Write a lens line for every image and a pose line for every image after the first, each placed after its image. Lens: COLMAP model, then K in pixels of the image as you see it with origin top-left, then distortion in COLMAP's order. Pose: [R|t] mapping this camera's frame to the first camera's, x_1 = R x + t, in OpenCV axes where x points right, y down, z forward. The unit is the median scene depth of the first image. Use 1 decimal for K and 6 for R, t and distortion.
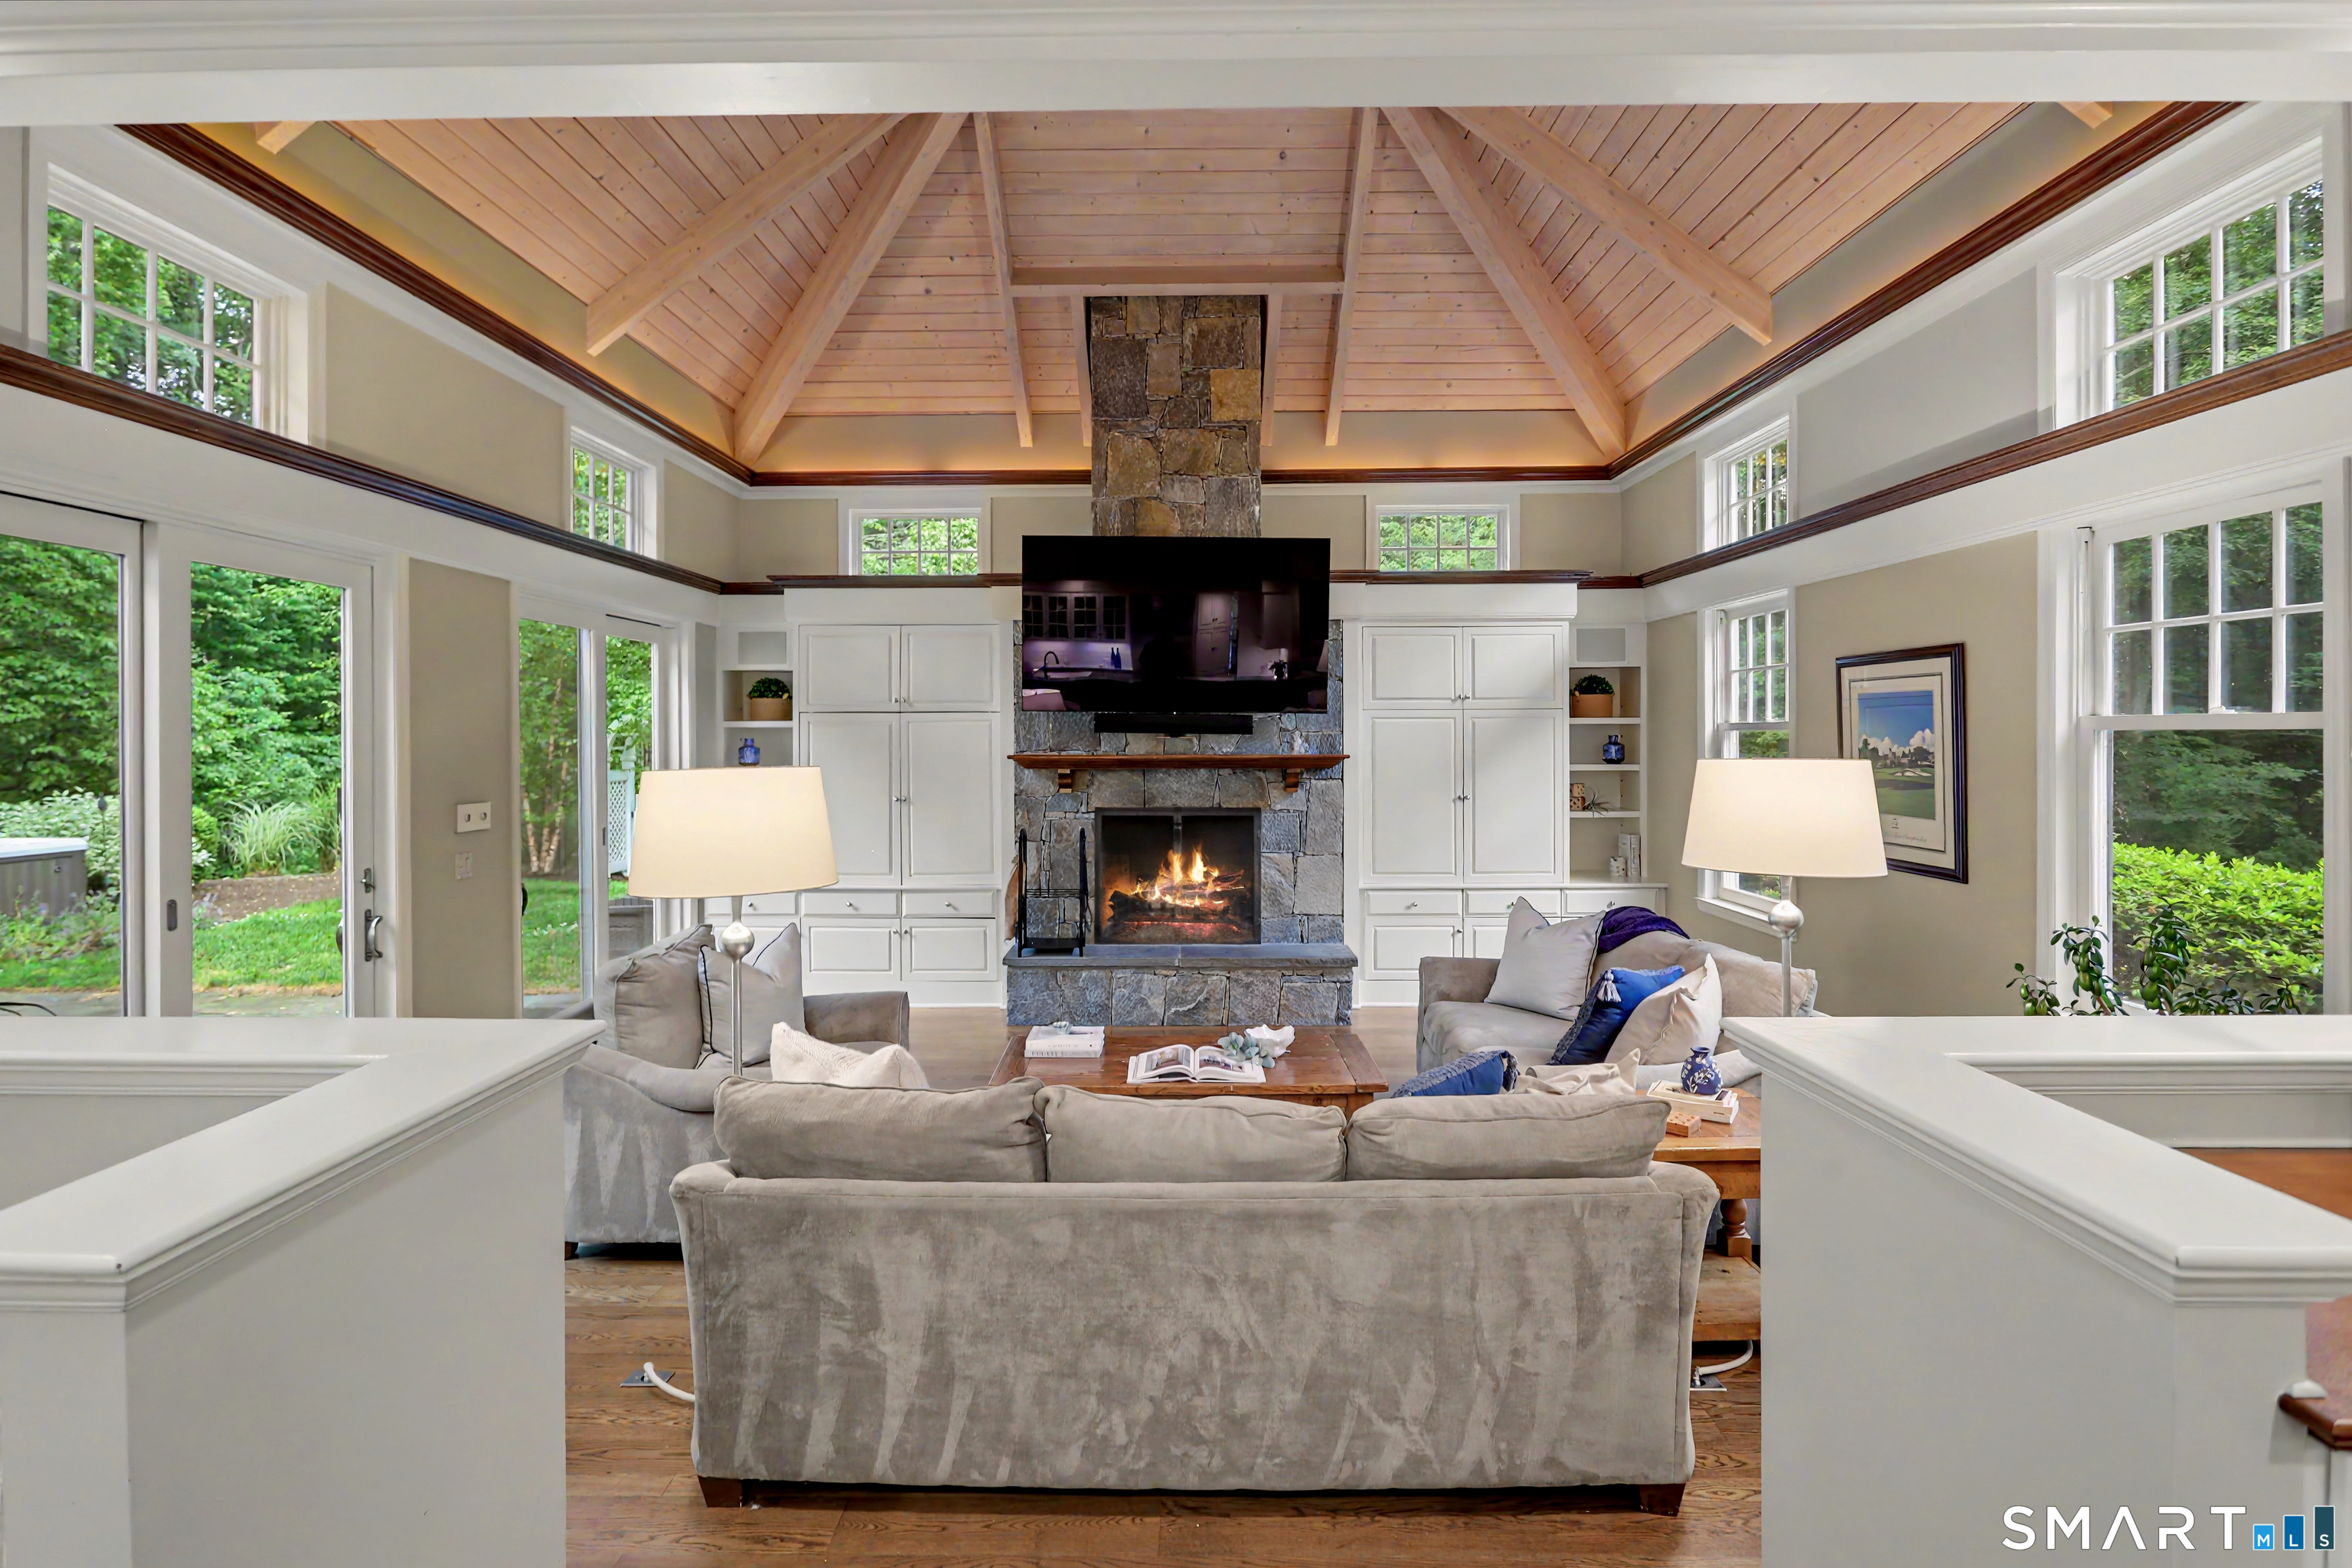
lens RADIAL K [[1135.0, 0, 1140.2], [0, 1135.0, 737.9], [0, 0, 1]] dist [-0.000221, -0.000079]
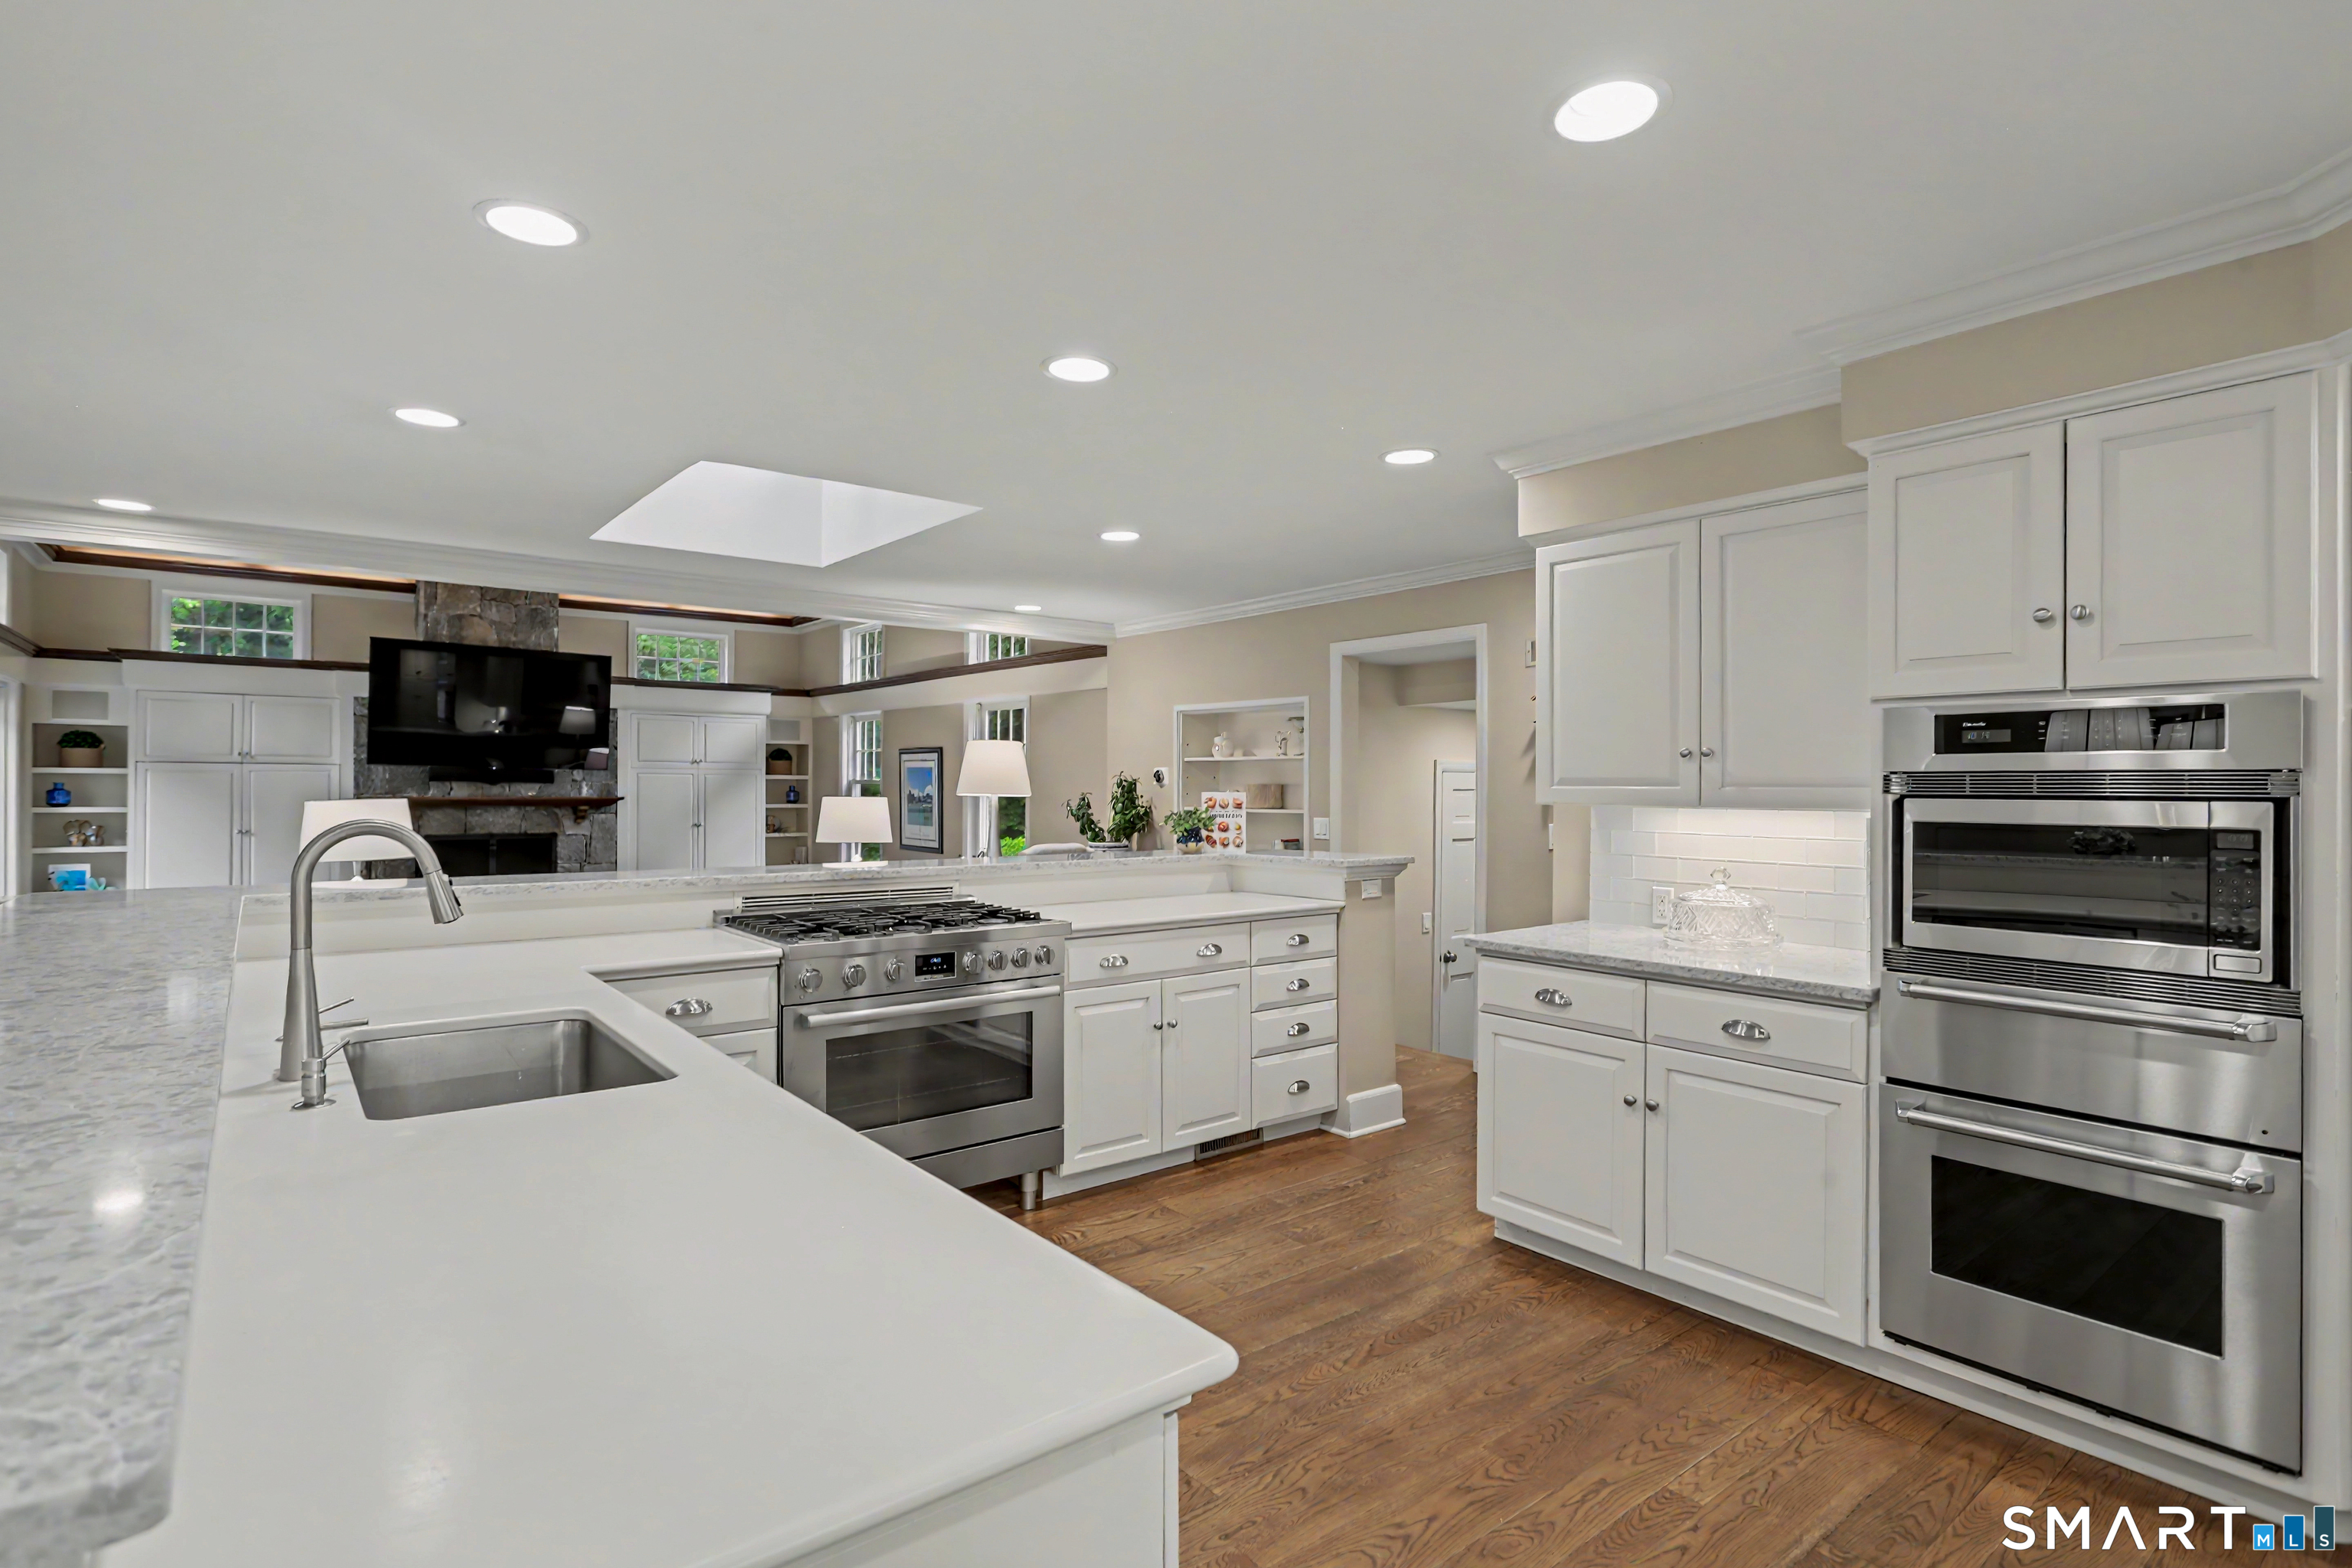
lens RADIAL K [[1130.0, 0, 1176.4], [0, 1130.0, 777.8], [0, 0, 1]] dist [0.000077, 0.001498]
pose [[0.754415, 0.013435, 0.656260, -0.251779], [-0.008432, 0.999906, -0.010777, -0.001386], [-0.656344, 0.002597, 0.754457, -0.637014]]
